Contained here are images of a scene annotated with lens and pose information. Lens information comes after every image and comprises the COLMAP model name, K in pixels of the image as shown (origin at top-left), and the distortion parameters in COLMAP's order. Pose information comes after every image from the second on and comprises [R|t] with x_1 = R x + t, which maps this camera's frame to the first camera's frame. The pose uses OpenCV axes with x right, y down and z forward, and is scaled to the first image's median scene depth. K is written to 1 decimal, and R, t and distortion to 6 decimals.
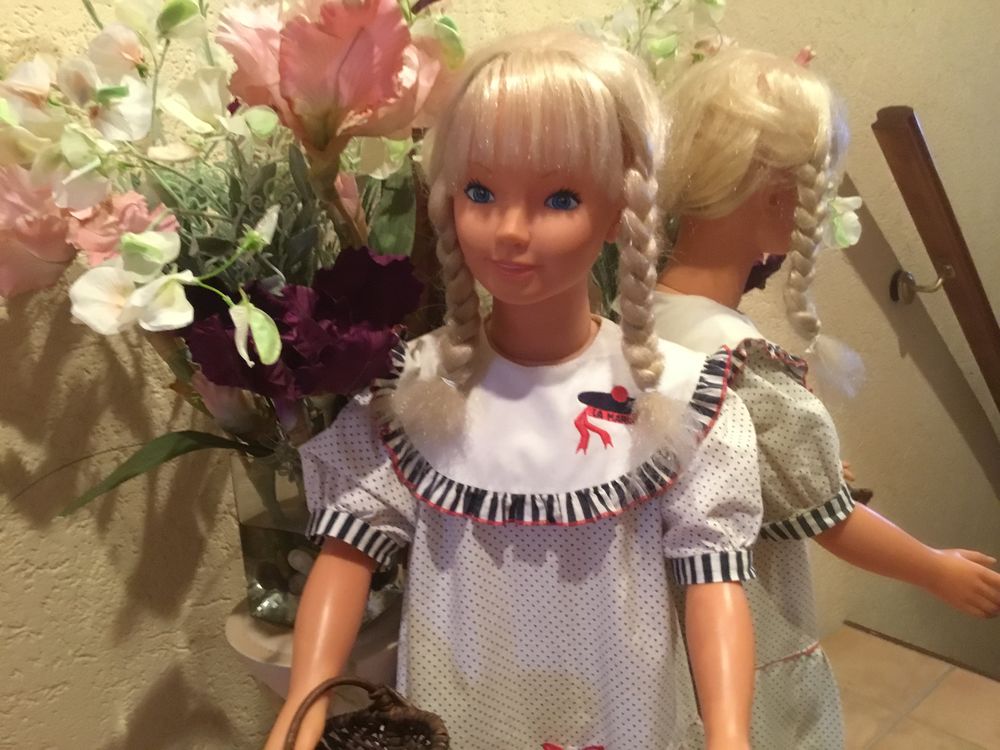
lens RADIAL K [[905.8, 0, 504.5], [0, 905.8, 370.2], [0, 0, 1]] dist [0.060779, -0.104263]
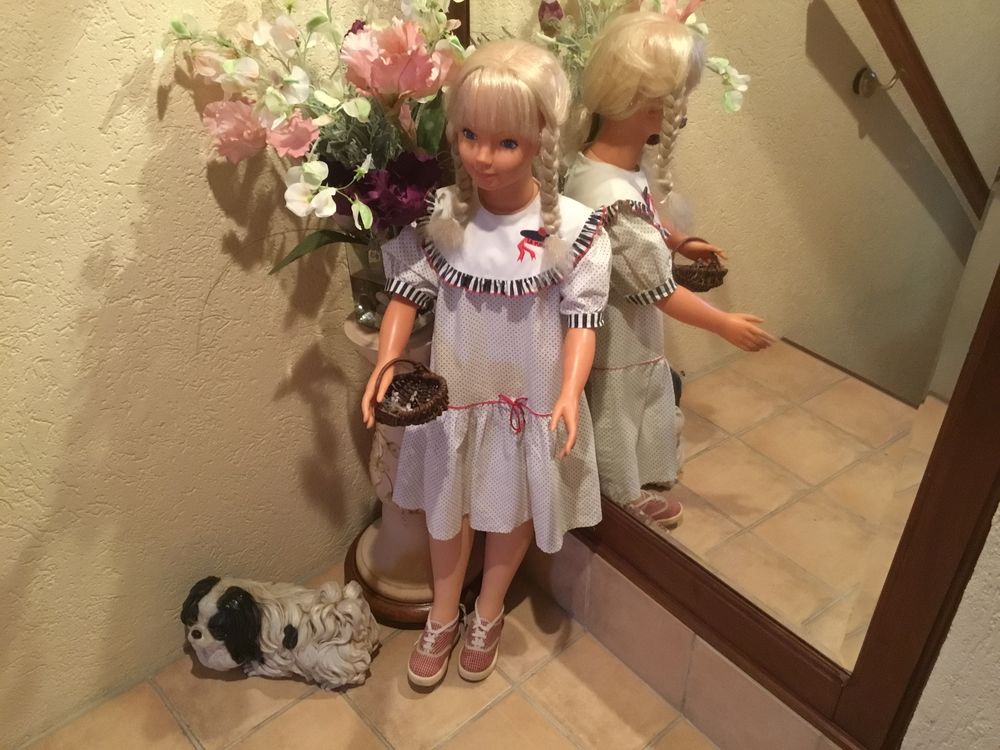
lens RADIAL K [[905.8, 0, 501.1], [0, 905.8, 376.3], [0, 0, 1]] dist [0.060779, -0.104263]
pose [[0.994239, 0.073150, -0.078344, 0.213236], [-0.041908, 0.938035, 0.343997, -0.347536], [0.098652, -0.338732, 0.935697, -0.936943]]
